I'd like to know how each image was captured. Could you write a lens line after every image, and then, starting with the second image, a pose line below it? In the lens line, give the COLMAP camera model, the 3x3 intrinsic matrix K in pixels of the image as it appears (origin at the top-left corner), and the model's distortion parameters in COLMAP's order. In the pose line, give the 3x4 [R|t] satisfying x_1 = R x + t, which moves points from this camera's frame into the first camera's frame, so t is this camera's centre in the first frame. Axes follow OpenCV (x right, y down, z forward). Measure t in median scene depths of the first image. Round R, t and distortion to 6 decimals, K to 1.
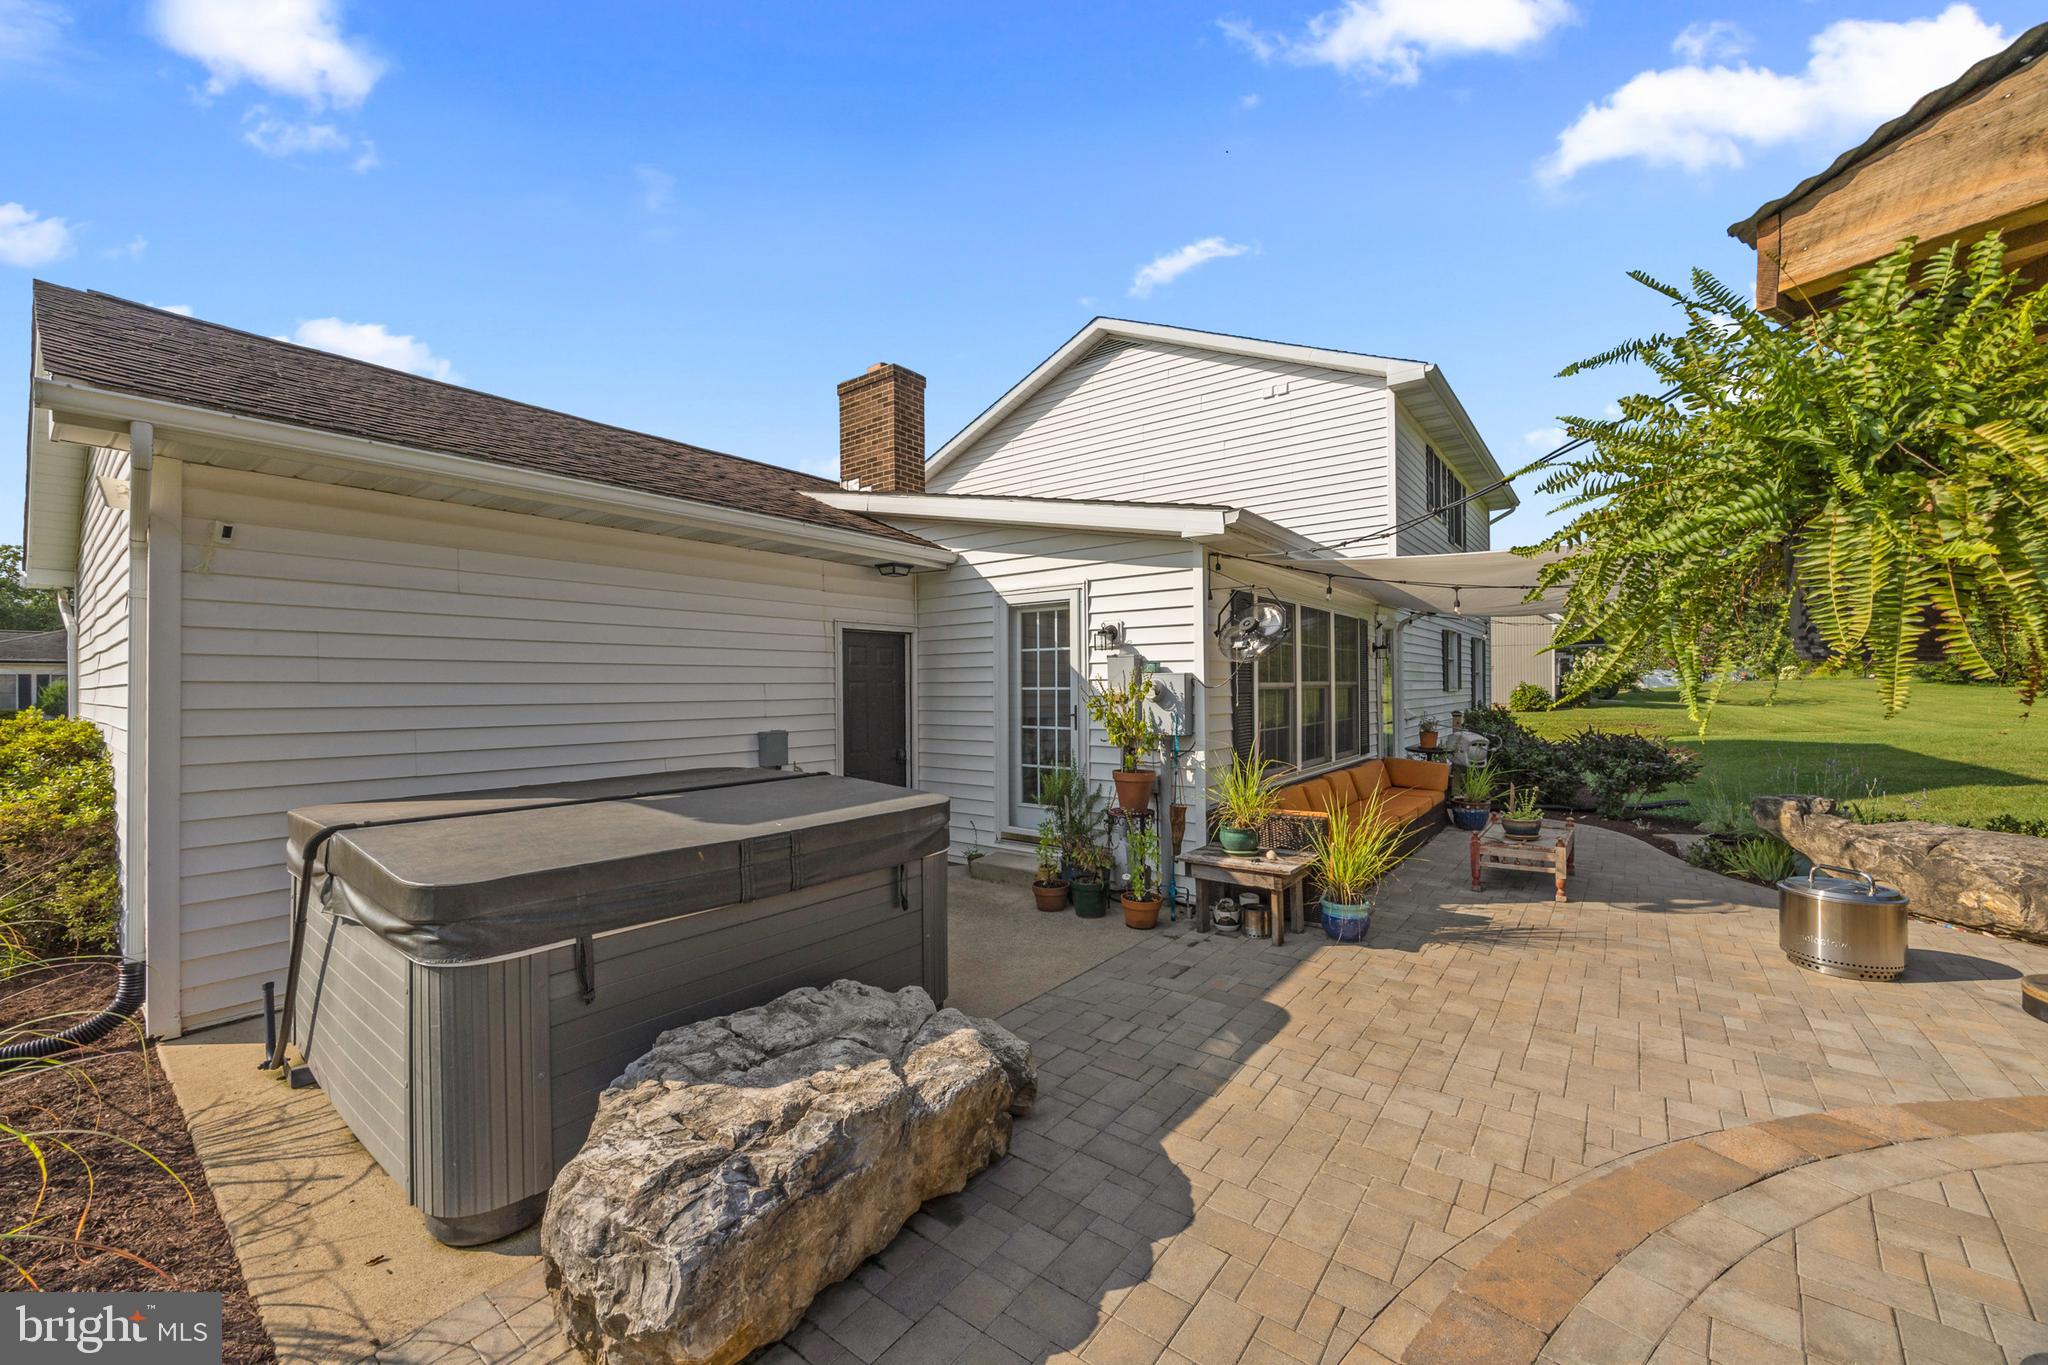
lens RADIAL K [[794.2, 0, 1035.8], [0, 794.2, 676.3], [0, 0, 1]] dist [0.000052, 0.000147]
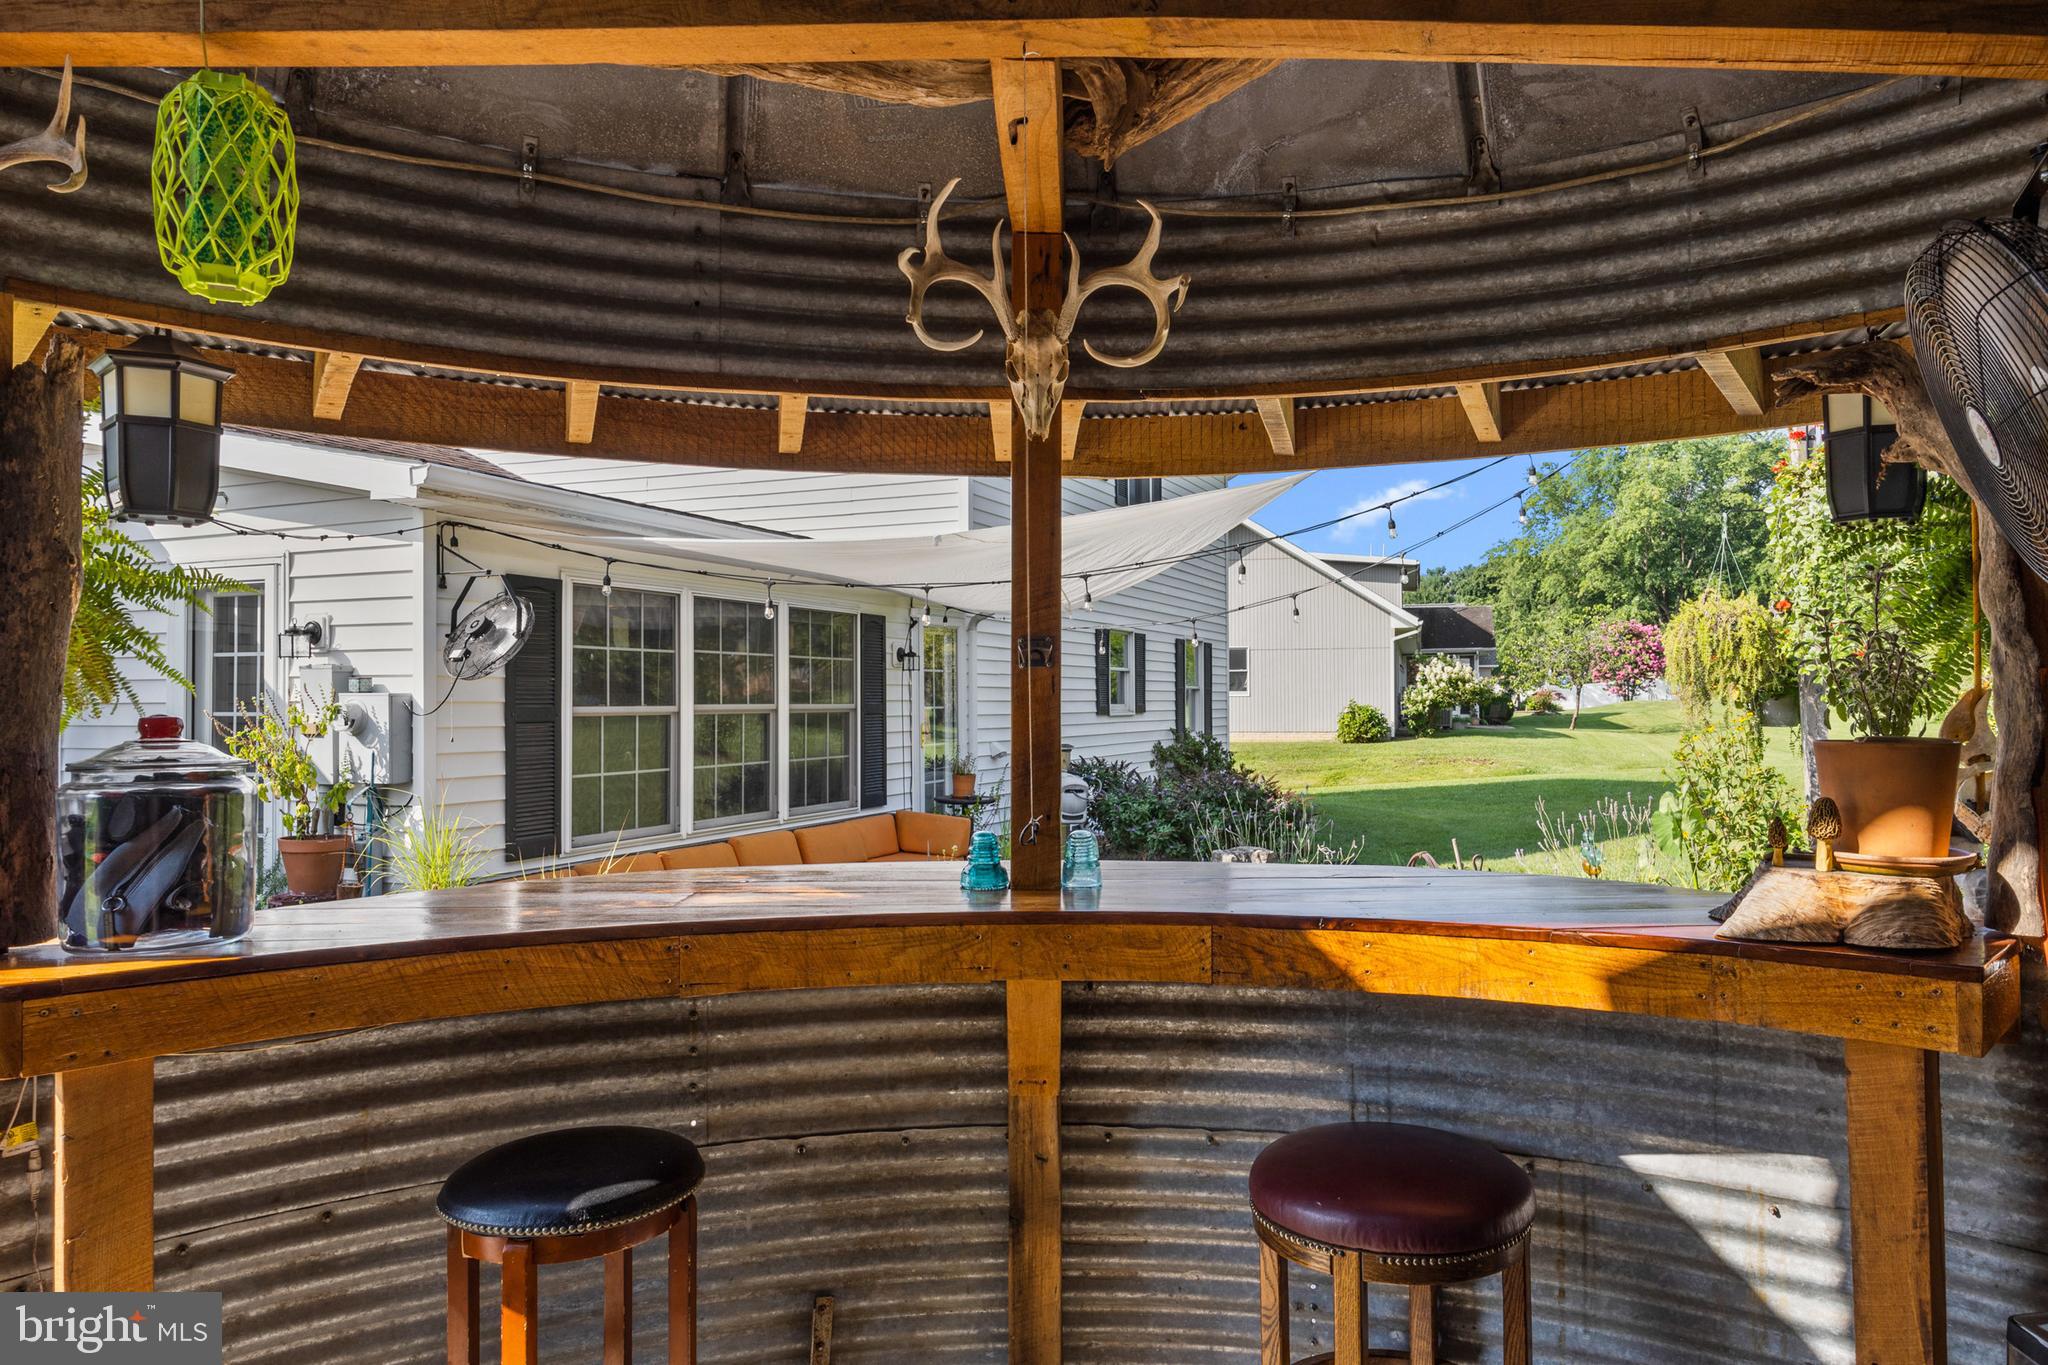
lens RADIAL K [[1305.3, 0, 1023.7], [0, 1305.3, 682.3], [0, 0, 1]] dist [-0.001478, -0.000196]
pose [[0.963842, 0.006752, 0.266390, 0.375175], [-0.005601, 0.999971, -0.005079, -0.010356], [-0.266416, 0.003403, 0.963852, -0.218093]]
